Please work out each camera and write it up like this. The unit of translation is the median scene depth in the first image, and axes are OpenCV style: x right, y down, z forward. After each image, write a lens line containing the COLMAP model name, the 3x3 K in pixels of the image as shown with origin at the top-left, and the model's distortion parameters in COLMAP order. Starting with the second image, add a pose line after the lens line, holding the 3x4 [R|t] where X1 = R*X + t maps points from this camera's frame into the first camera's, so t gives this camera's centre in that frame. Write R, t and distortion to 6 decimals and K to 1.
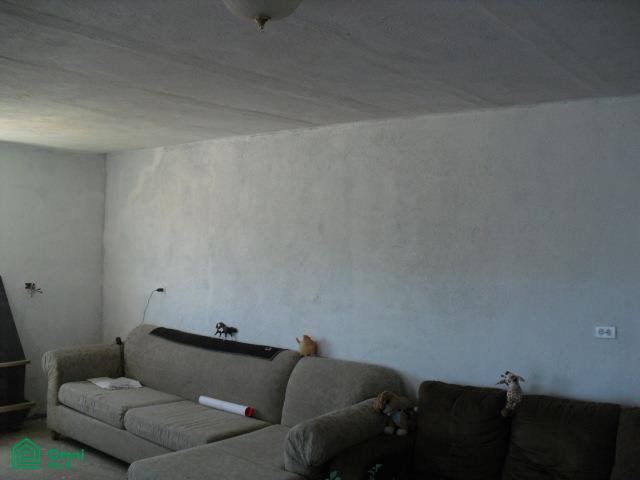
lens RADIAL K [[668.7, 0, 318.0], [0, 668.7, 242.3], [0, 0, 1]] dist [-0.214406, 0.238603]
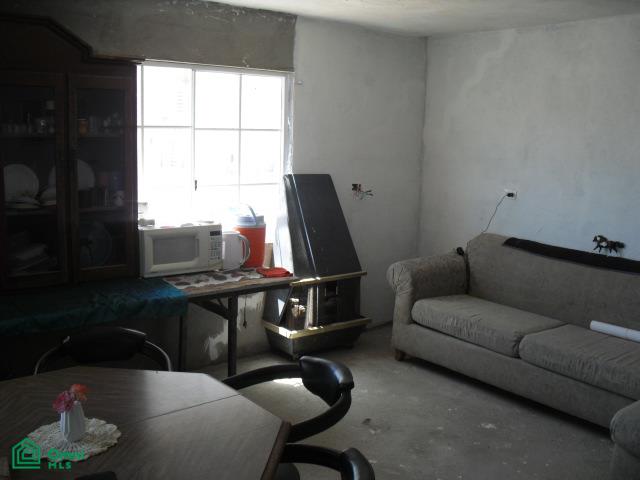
lens RADIAL K [[668.7, 0, 318.0], [0, 668.7, 242.3], [0, 0, 1]] dist [-0.214406, 0.238603]
pose [[0.979030, 0.038732, -0.200000, -0.332924], [-0.007439, 0.987902, 0.154902, 0.001192], [0.203580, -0.150165, 0.967474, 0.102825]]
